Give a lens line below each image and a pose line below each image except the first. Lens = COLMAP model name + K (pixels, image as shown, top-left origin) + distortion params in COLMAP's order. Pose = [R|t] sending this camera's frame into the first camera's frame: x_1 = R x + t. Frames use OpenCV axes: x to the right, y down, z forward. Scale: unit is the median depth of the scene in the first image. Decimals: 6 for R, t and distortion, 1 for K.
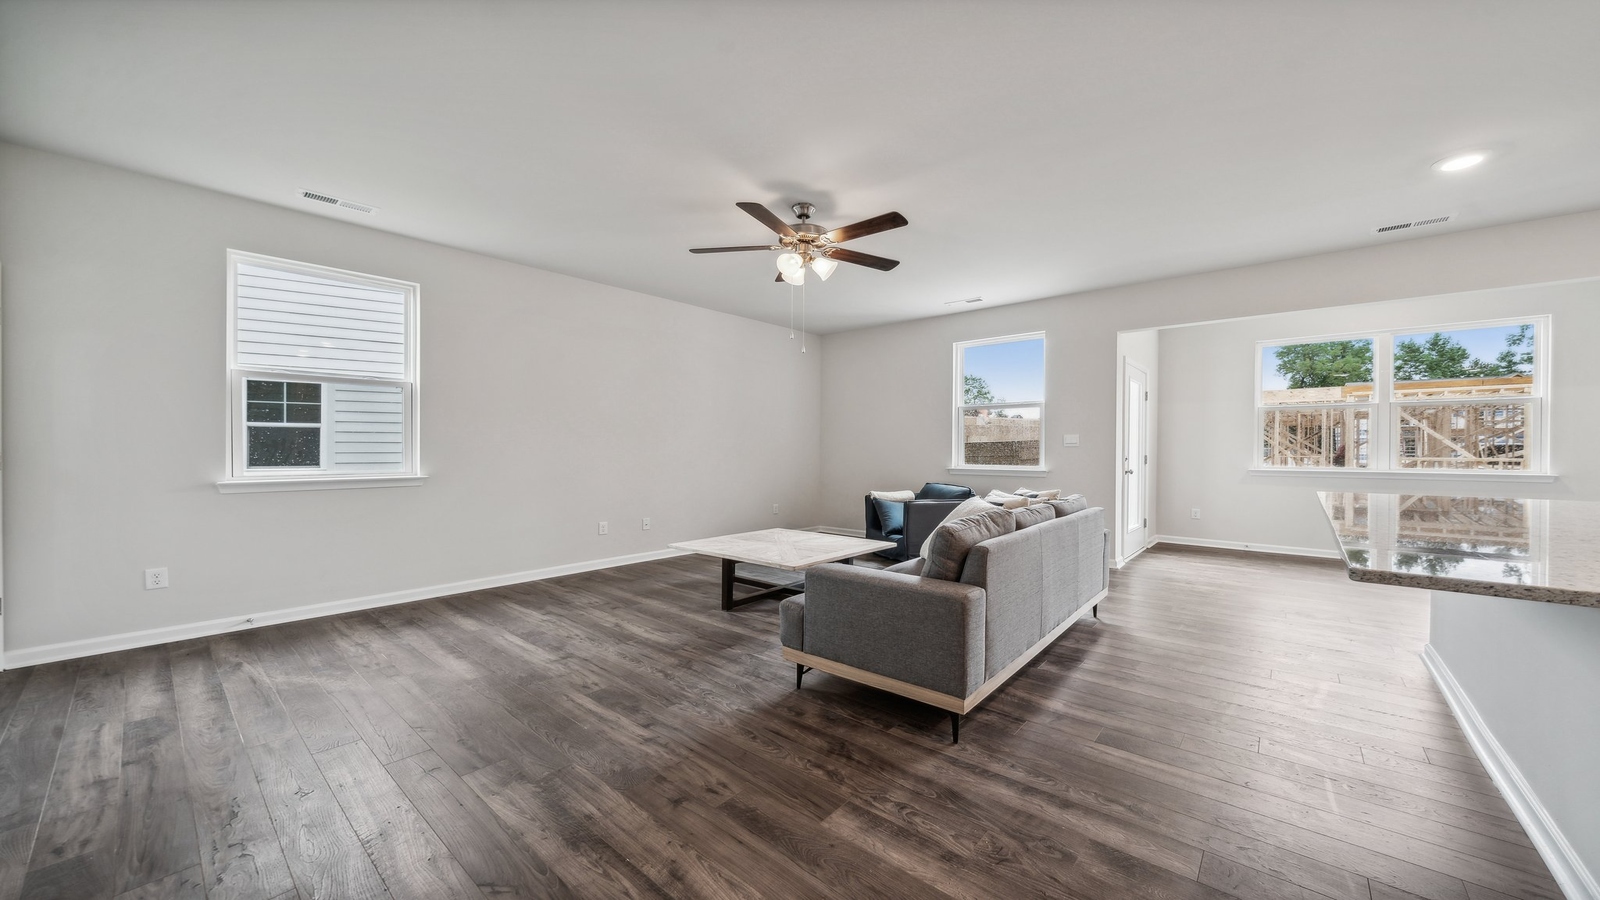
lens RADIAL K [[570.7, 0, 797.1], [0, 570.7, 450.5], [0, 0, 1]] dist [-0.006137, 0.000040]
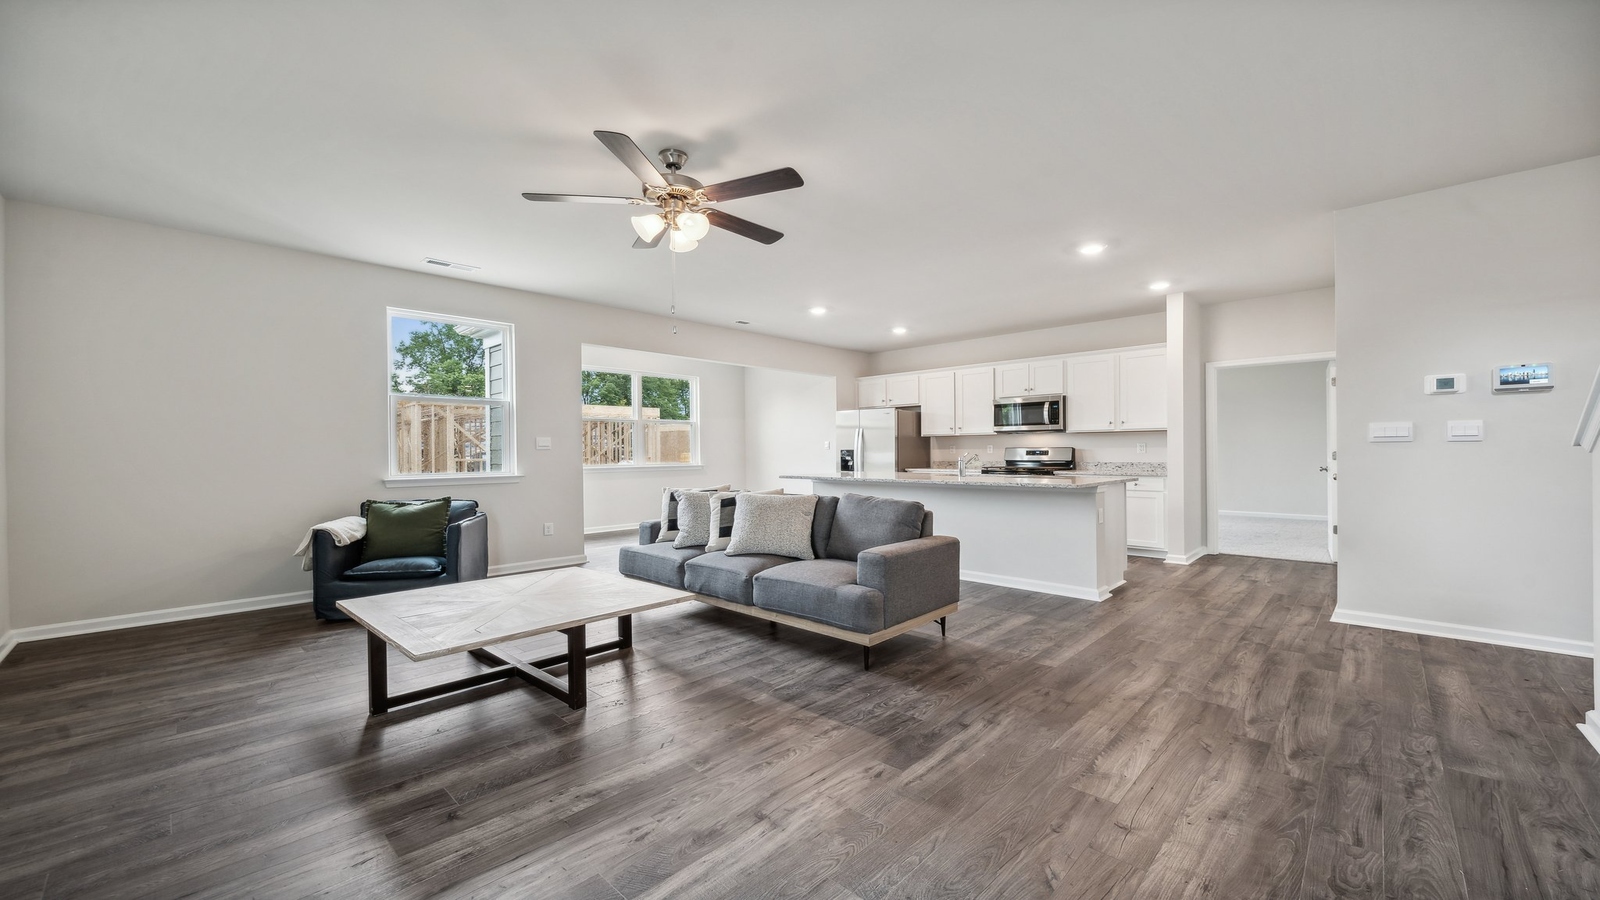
lens RADIAL K [[638.9, 0, 799.5], [0, 638.9, 448.0], [0, 0, 1]] dist [-0.005508, -0.000209]
pose [[0.031152, 0.002289, 0.999512, -1.341932], [0.012922, 0.999913, -0.002692, 0.001709], [-0.999431, 0.013000, 0.031120, 1.212320]]
